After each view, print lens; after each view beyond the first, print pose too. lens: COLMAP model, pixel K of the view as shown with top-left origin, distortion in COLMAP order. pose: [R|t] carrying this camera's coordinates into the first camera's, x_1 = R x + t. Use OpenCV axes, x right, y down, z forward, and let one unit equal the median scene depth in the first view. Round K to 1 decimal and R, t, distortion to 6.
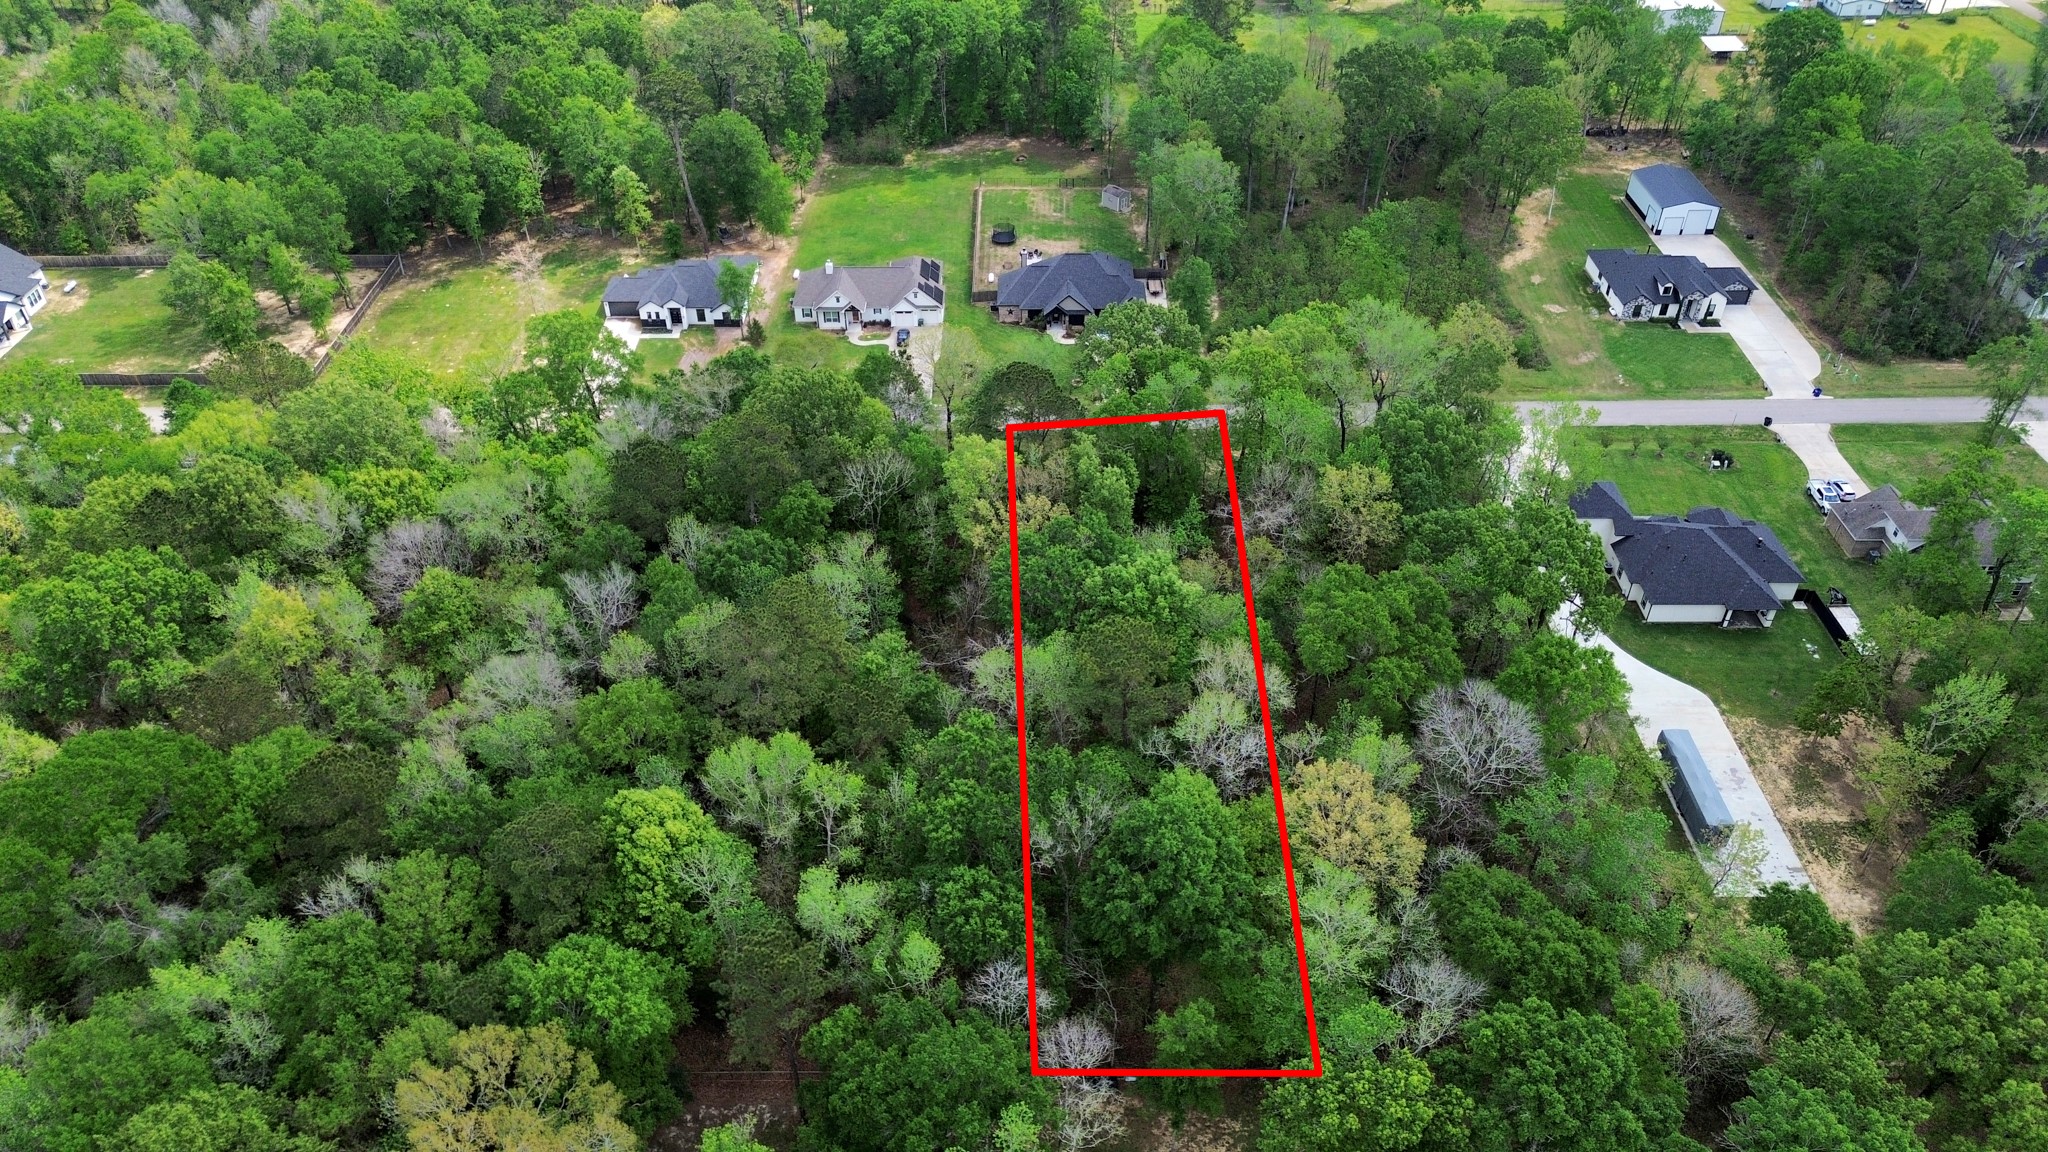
lens RADIAL K [[1449.8, 0, 1022.7], [0, 1449.8, 573.7], [0, 0, 1]] dist [0.078418, -0.078313]
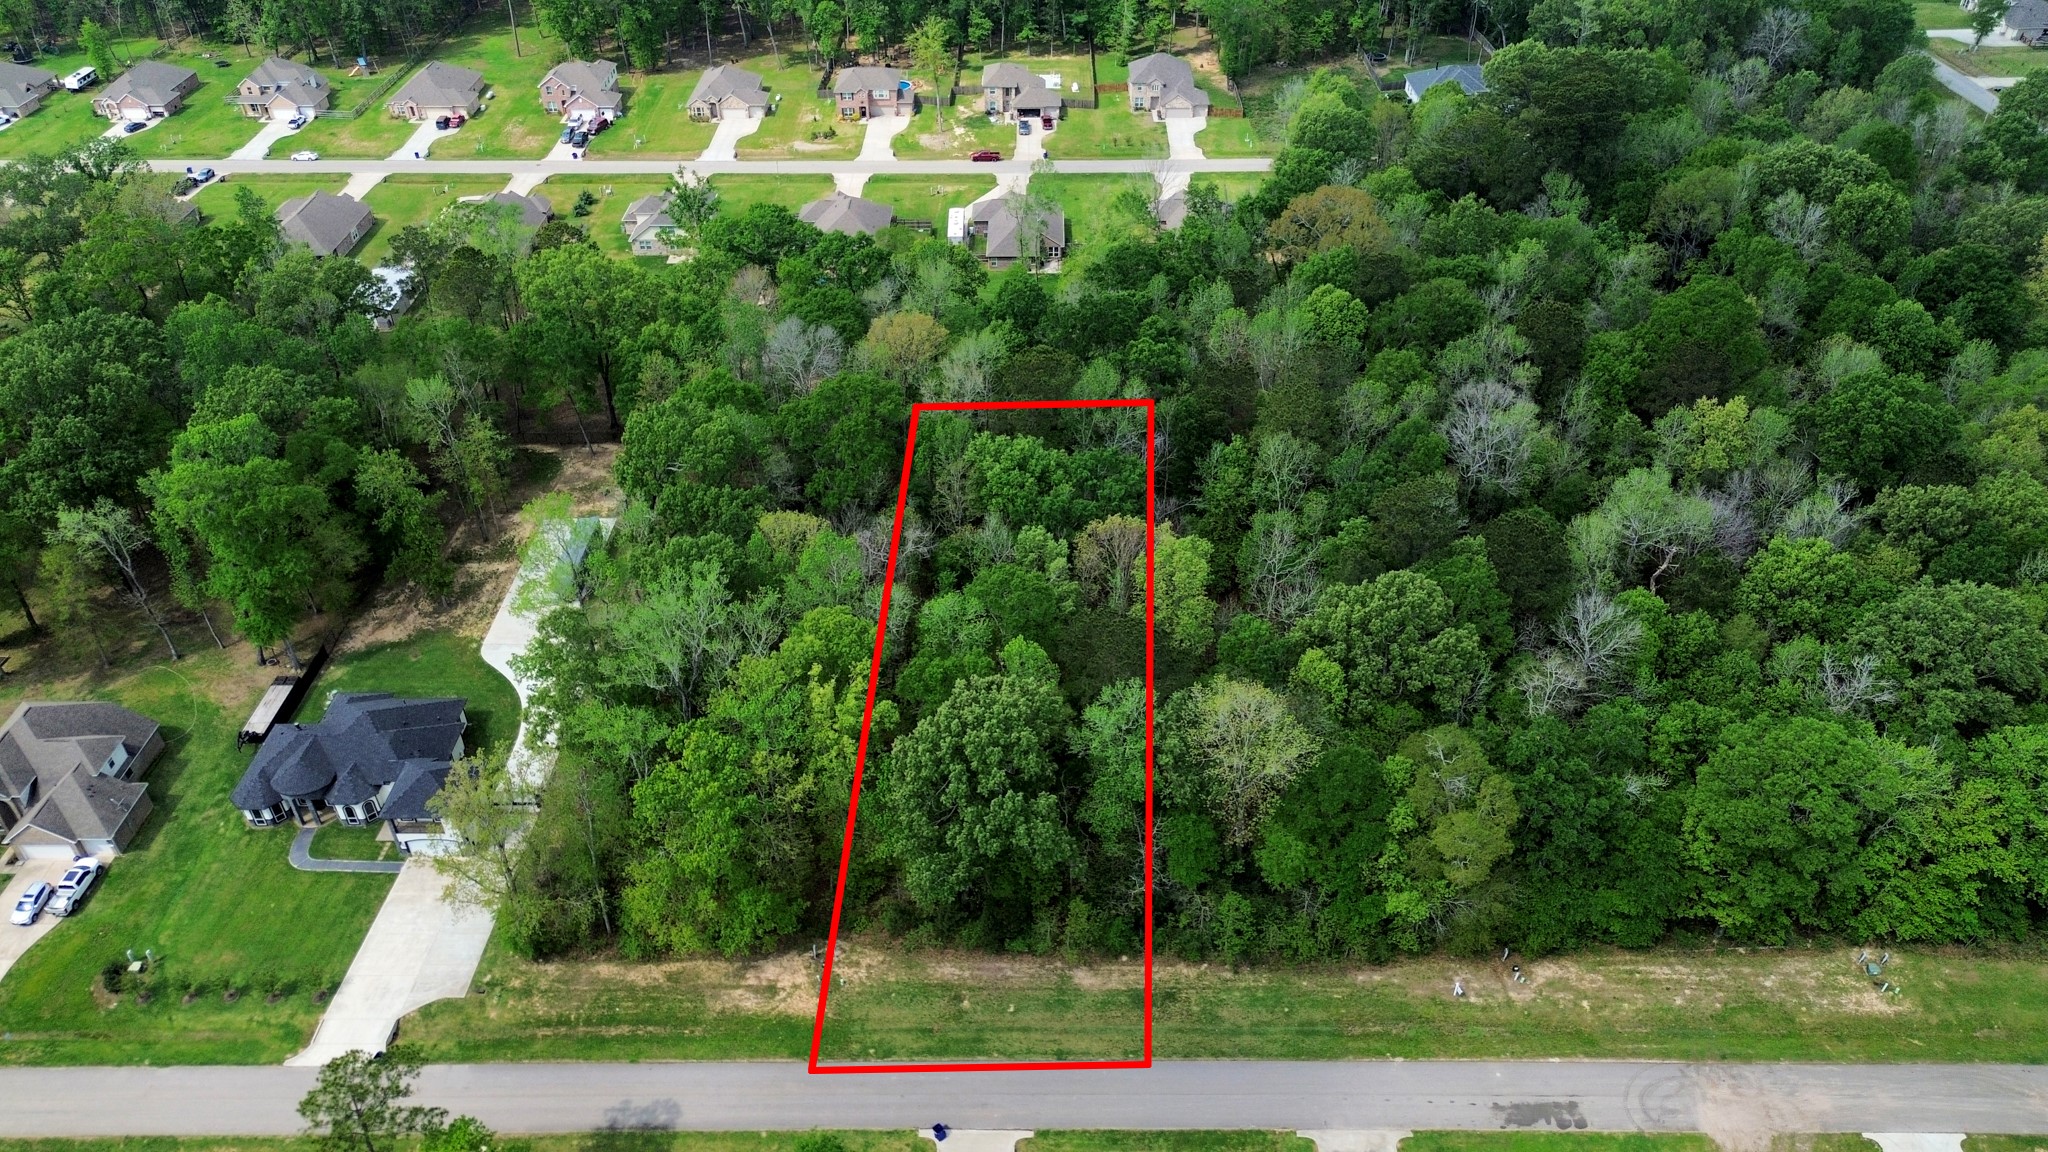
lens RADIAL K [[1454.5, 0, 1022.8], [0, 1454.5, 571.0], [0, 0, 1]] dist [0.075554, -0.076895]
pose [[-0.999866, 0.007920, 0.014298, 0.038779], [0.015875, 0.262489, 0.964804, -0.681638], [0.003888, 0.964902, -0.262580, 0.869959]]
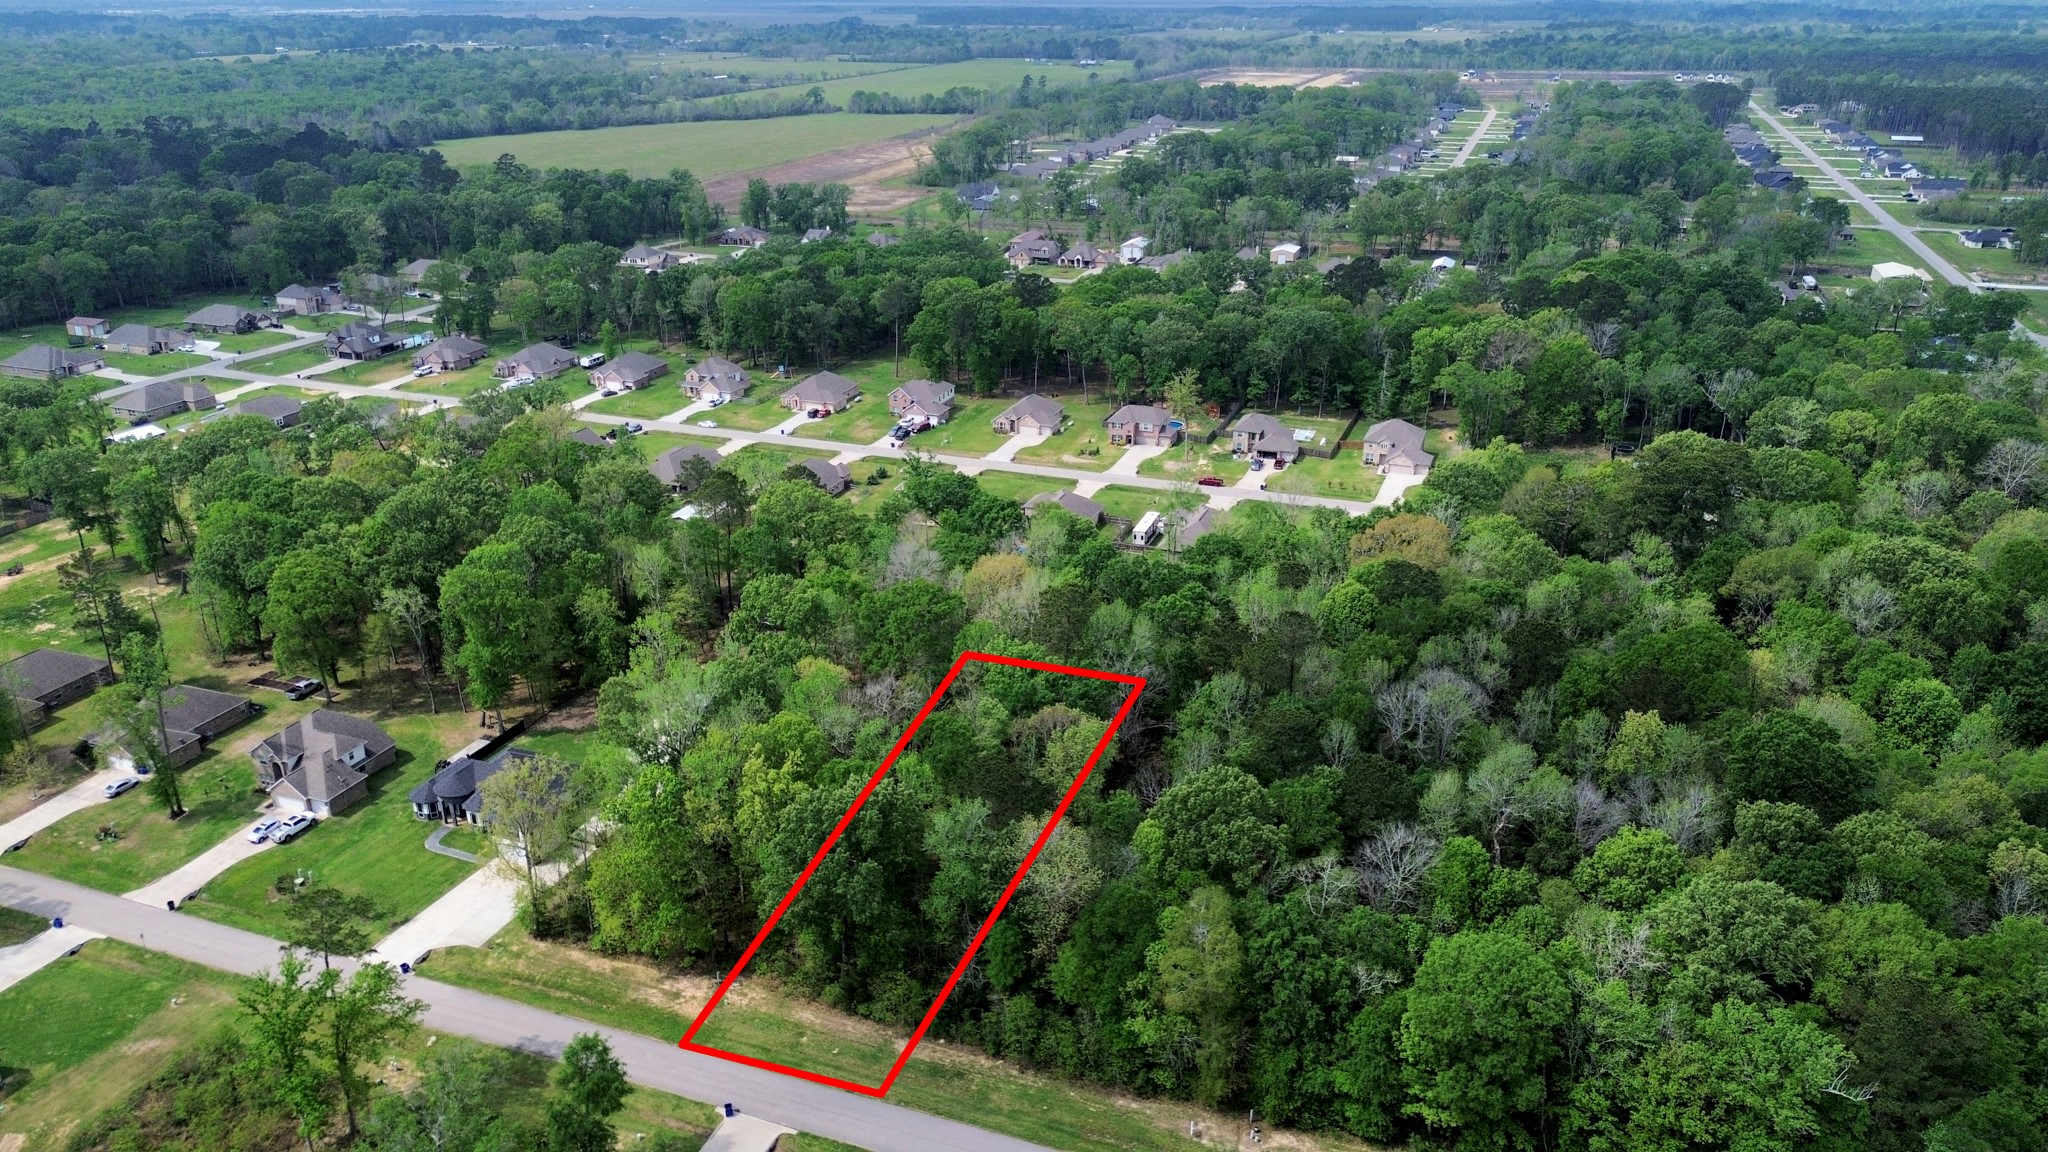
lens RADIAL K [[1449.8, 0, 1022.7], [0, 1449.8, 573.7], [0, 0, 1]] dist [0.078418, -0.078313]
pose [[-0.935526, -0.125648, 0.330158, -0.239591], [0.224279, 0.510825, 0.829914, -0.766978], [-0.272929, 0.850453, -0.449710, 0.983142]]
